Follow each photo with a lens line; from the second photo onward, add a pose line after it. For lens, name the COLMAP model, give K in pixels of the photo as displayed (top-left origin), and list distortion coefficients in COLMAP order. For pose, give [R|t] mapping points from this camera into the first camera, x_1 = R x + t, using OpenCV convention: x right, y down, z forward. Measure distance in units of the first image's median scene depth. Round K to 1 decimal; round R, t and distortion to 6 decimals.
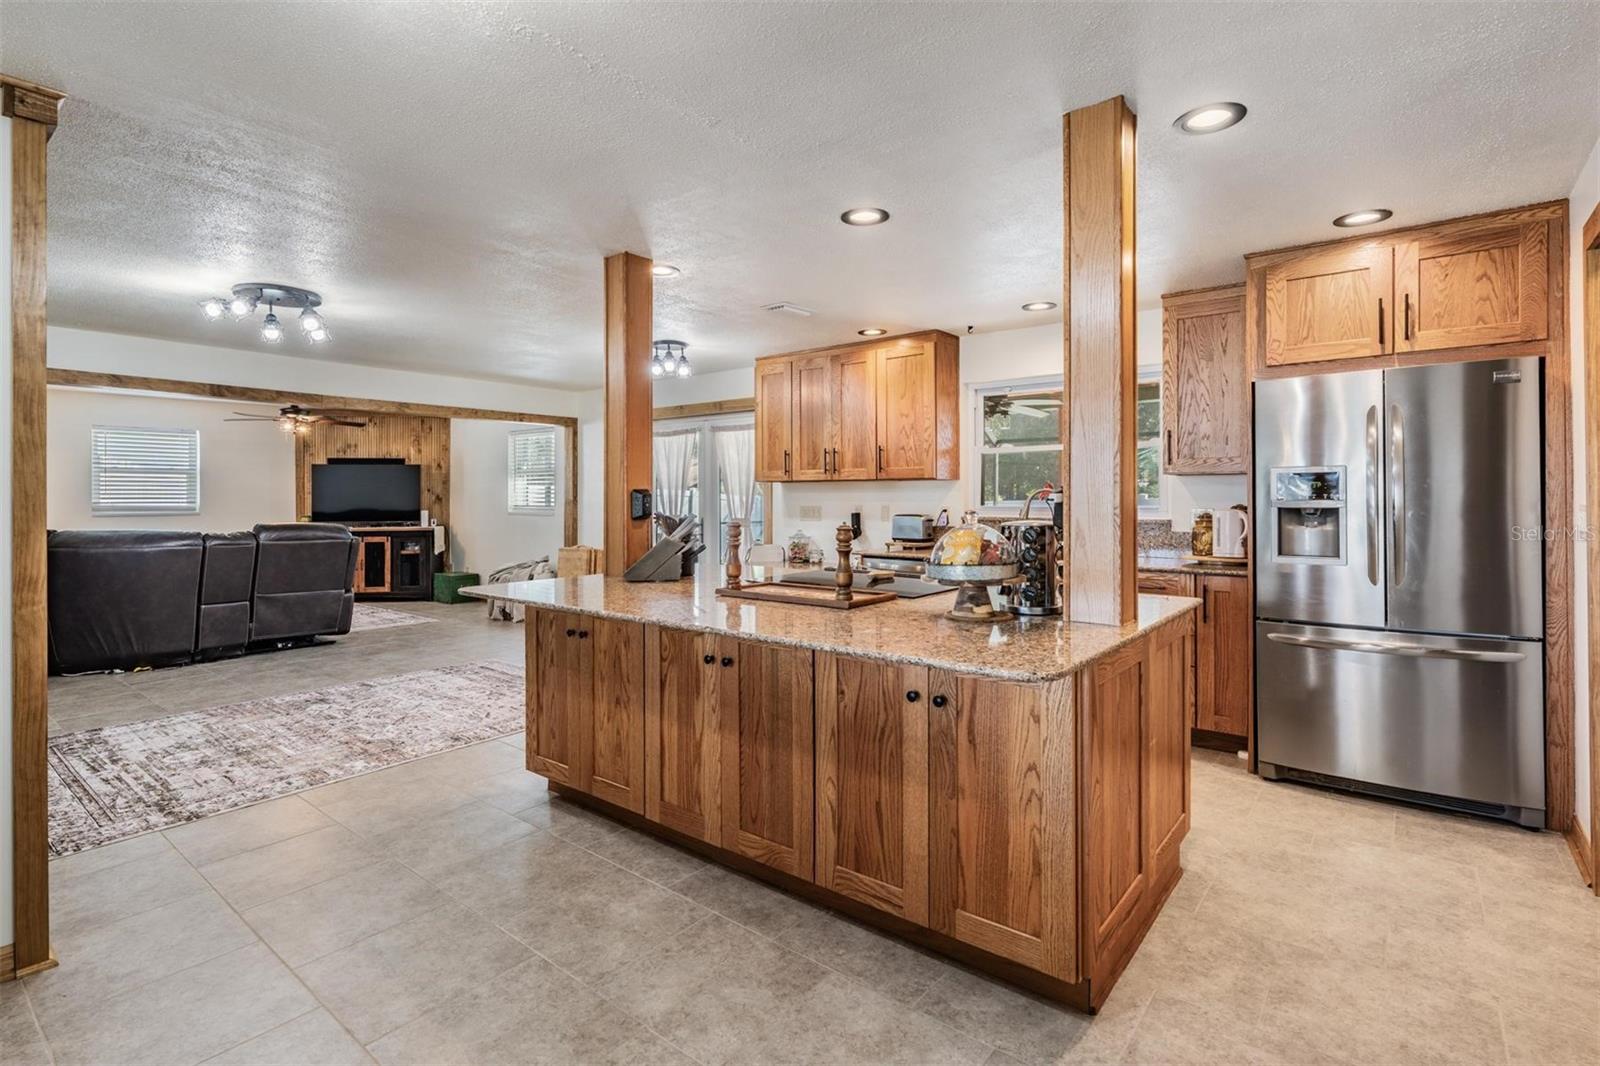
lens RADIAL K [[767.7, 0, 800.3], [0, 767.7, 499.4], [0, 0, 1]] dist [0.003735, -0.001739]
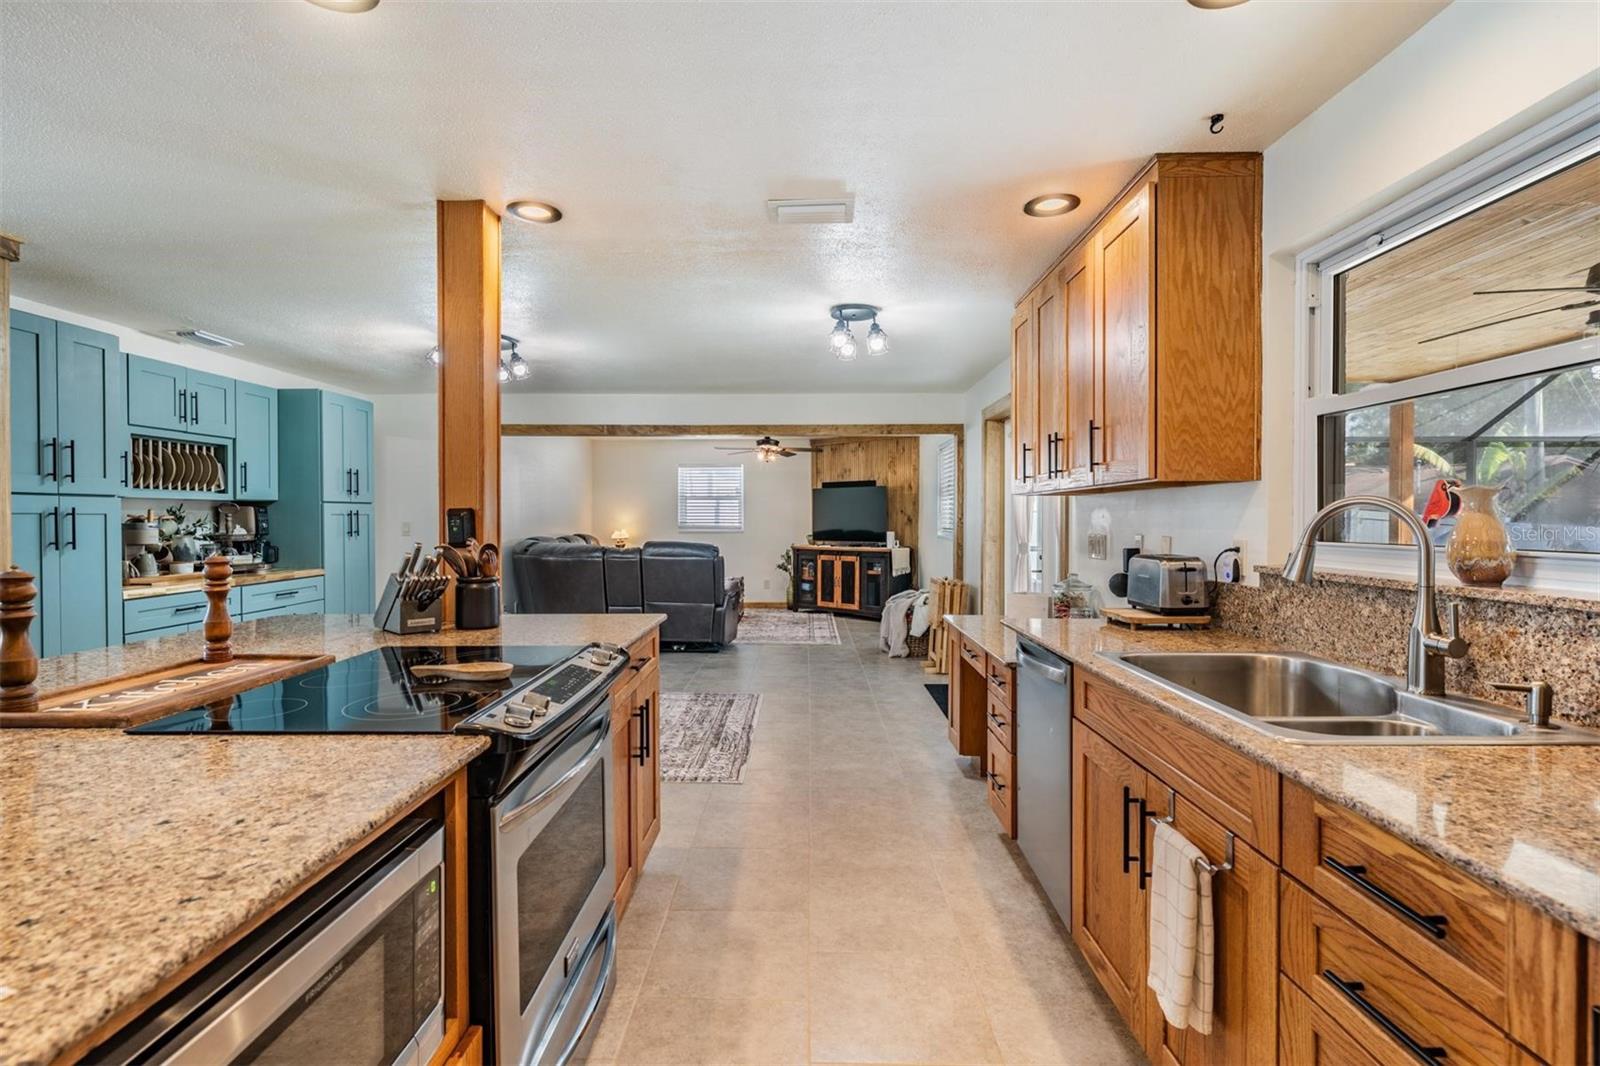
lens RADIAL K [[767.7, 0, 796.3], [0, 767.7, 526.7], [0, 0, 1]] dist [0.003735, -0.001739]
pose [[0.610655, 0.010109, -0.791832, 0.504618], [-0.003723, 0.999944, 0.009895, -0.003544], [0.791888, -0.003094, 0.610659, 0.671859]]
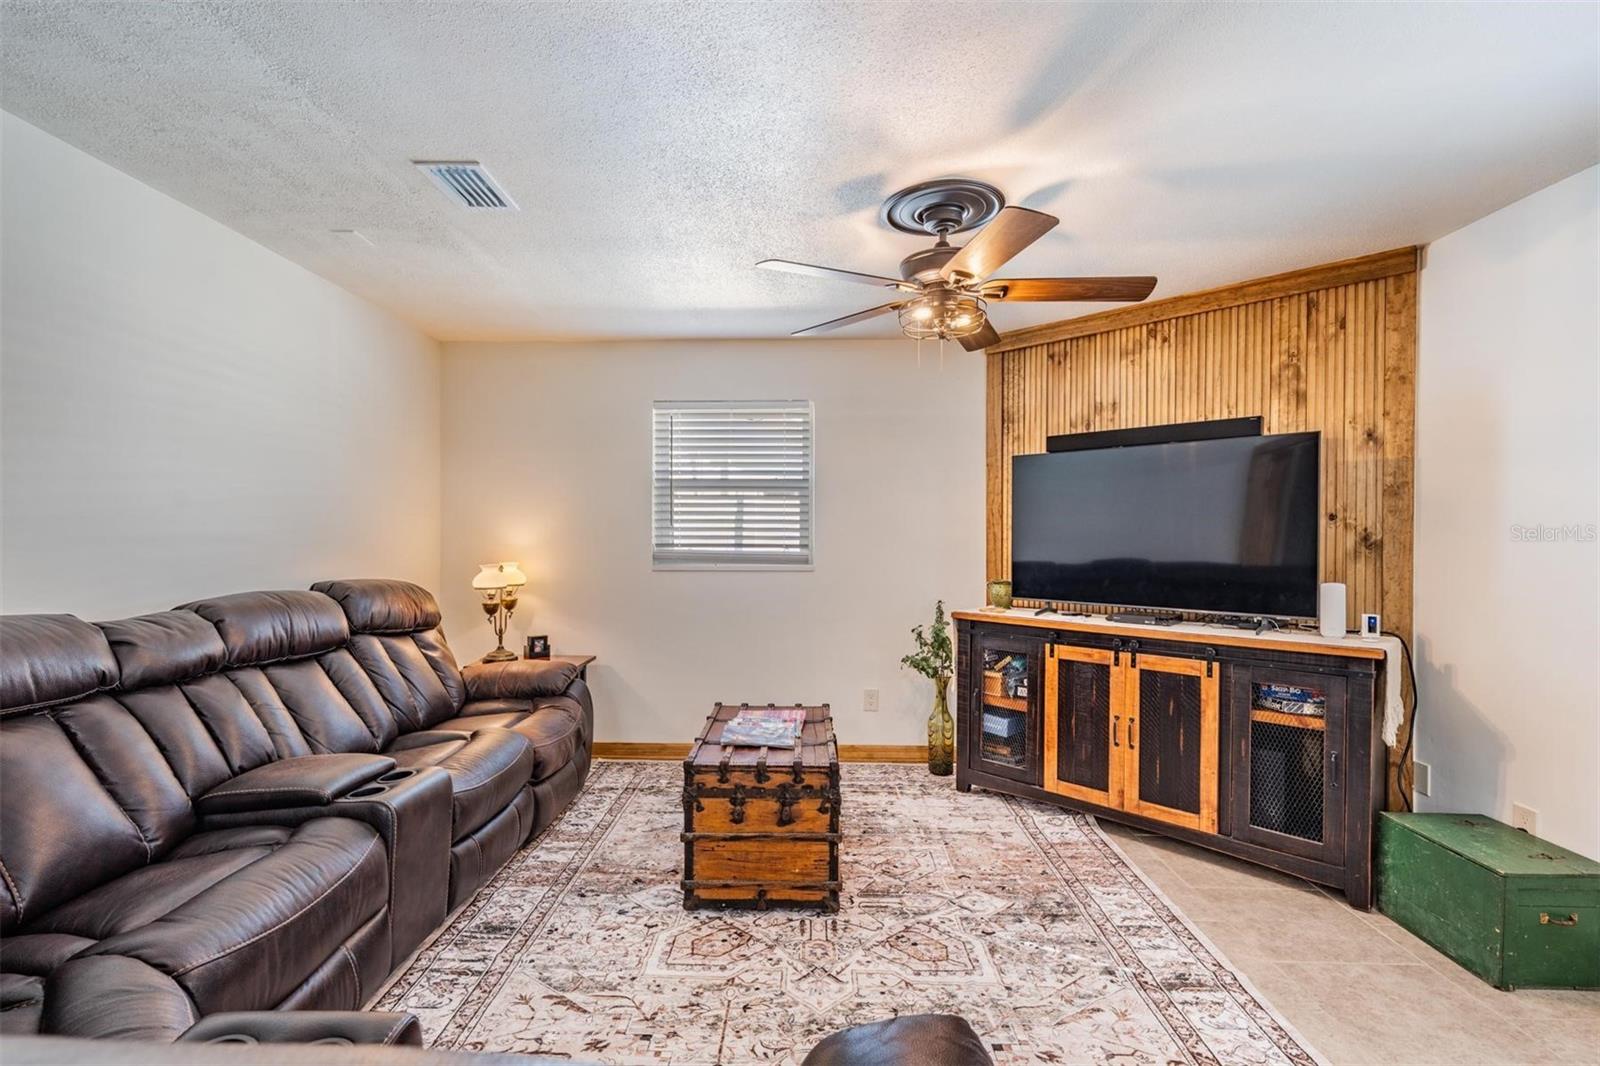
lens RADIAL K [[723.6, 0, 792.1], [0, 723.6, 542.7], [0, 0, 1]] dist [0.001877, -0.000027]
pose [[0.597534, 0.011944, -0.801755, -0.878665], [-0.007496, 0.999929, 0.009309, -0.005892], [0.801809, 0.000447, 0.597581, 1.495358]]
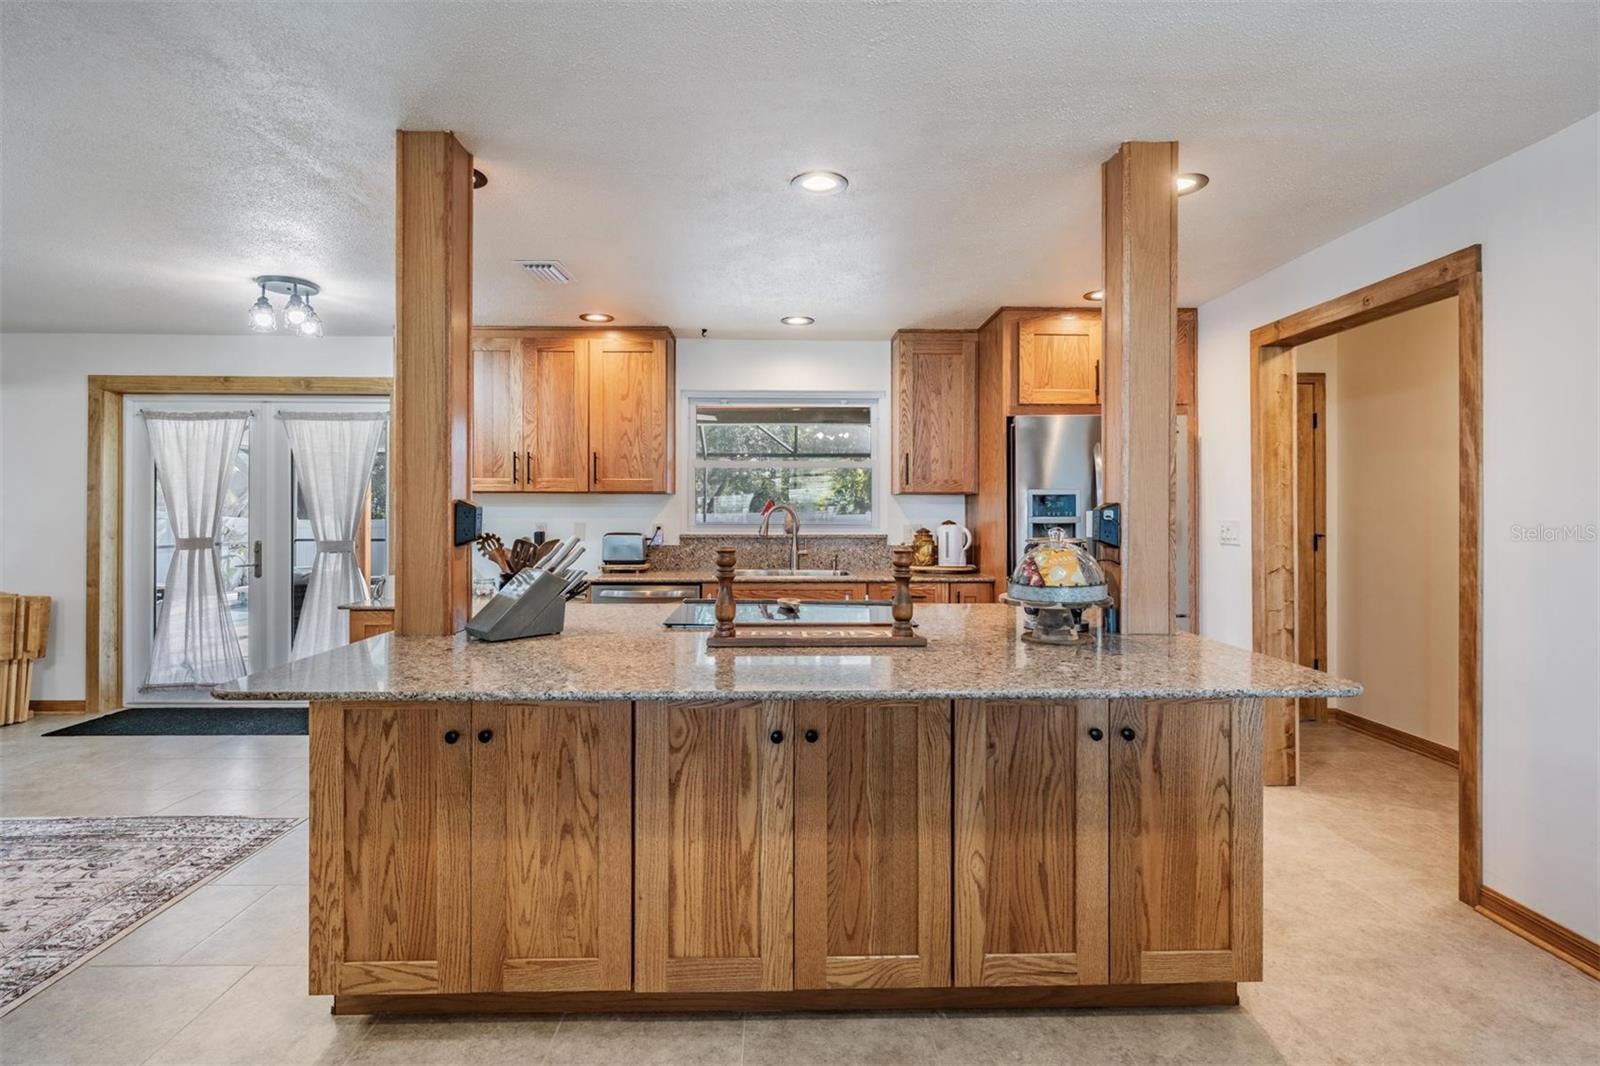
lens RADIAL K [[767.7, 0, 800.4], [0, 767.7, 512.9], [0, 0, 1]] dist [0.003735, -0.001739]
pose [[0.765291, 0.003682, 0.643673, -0.345492], [-0.001628, 0.999992, -0.003784, -0.000131], [-0.643682, 0.001848, 0.765291, 0.261012]]
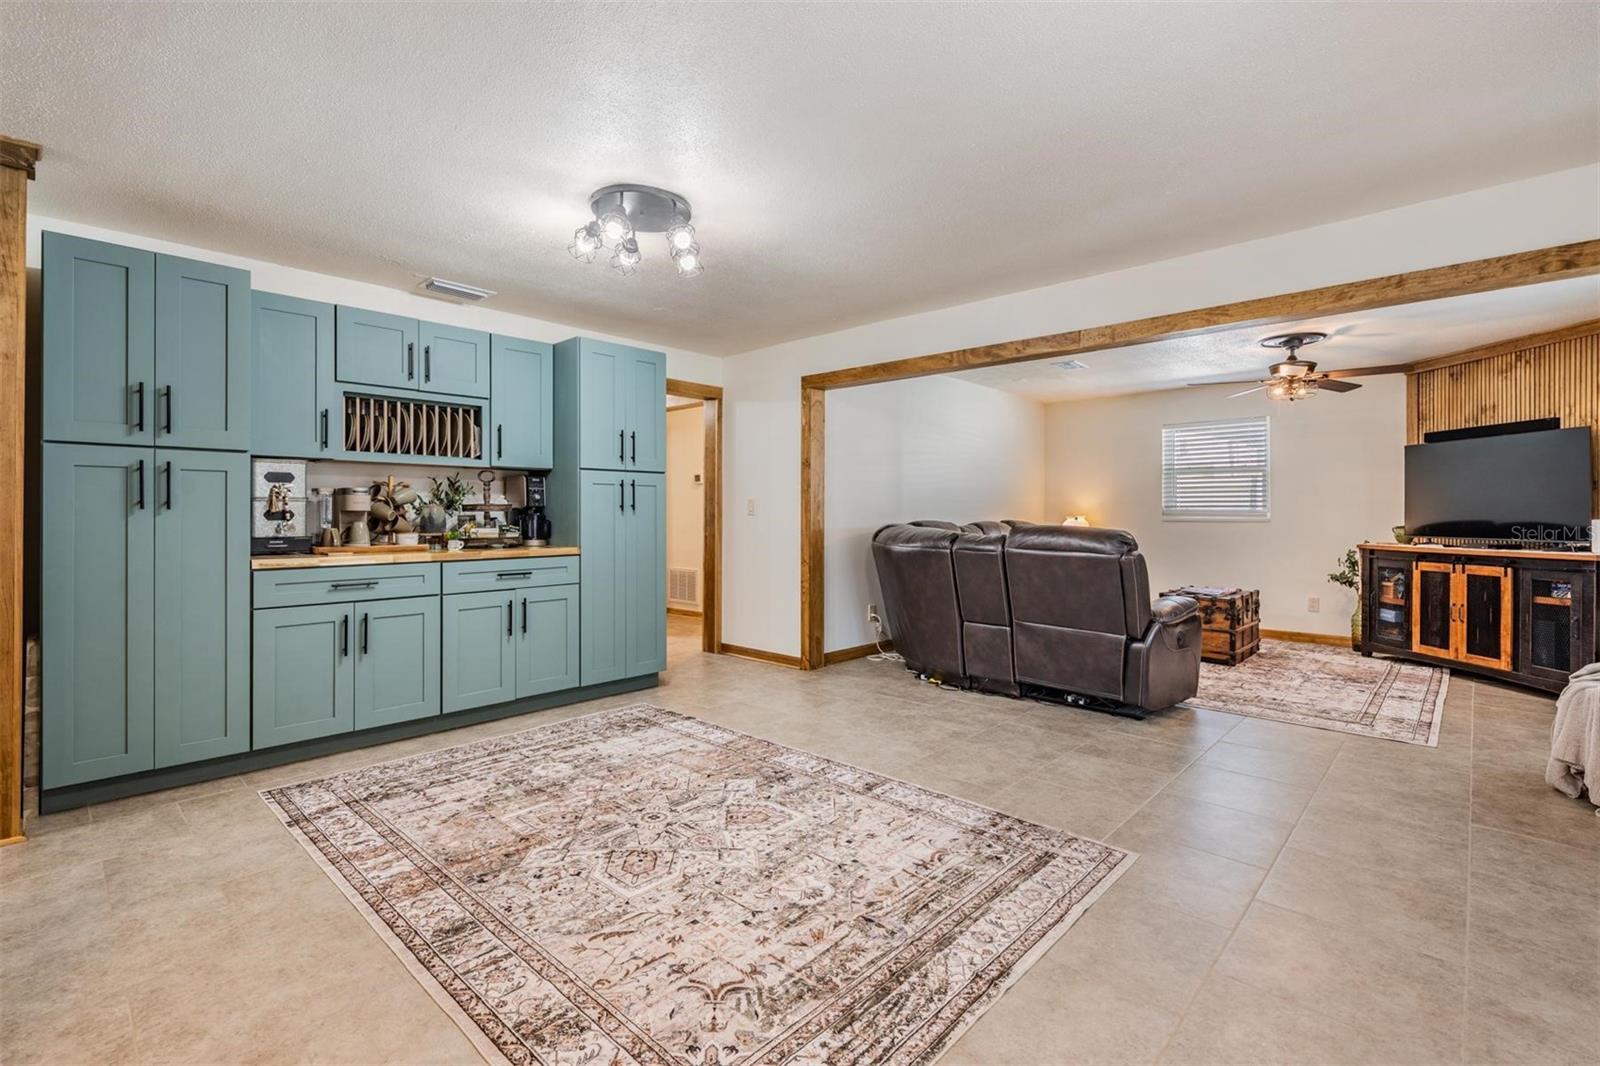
lens RADIAL K [[723.6, 0, 800.8], [0, 723.6, 513.7], [0, 0, 1]] dist [0.001877, -0.000027]
pose [[-0.081797, -0.002061, -0.996647, 0.014132], [-0.006768, 0.999976, -0.001513, 0.032821], [0.996626, 0.006622, -0.081809, 1.212232]]
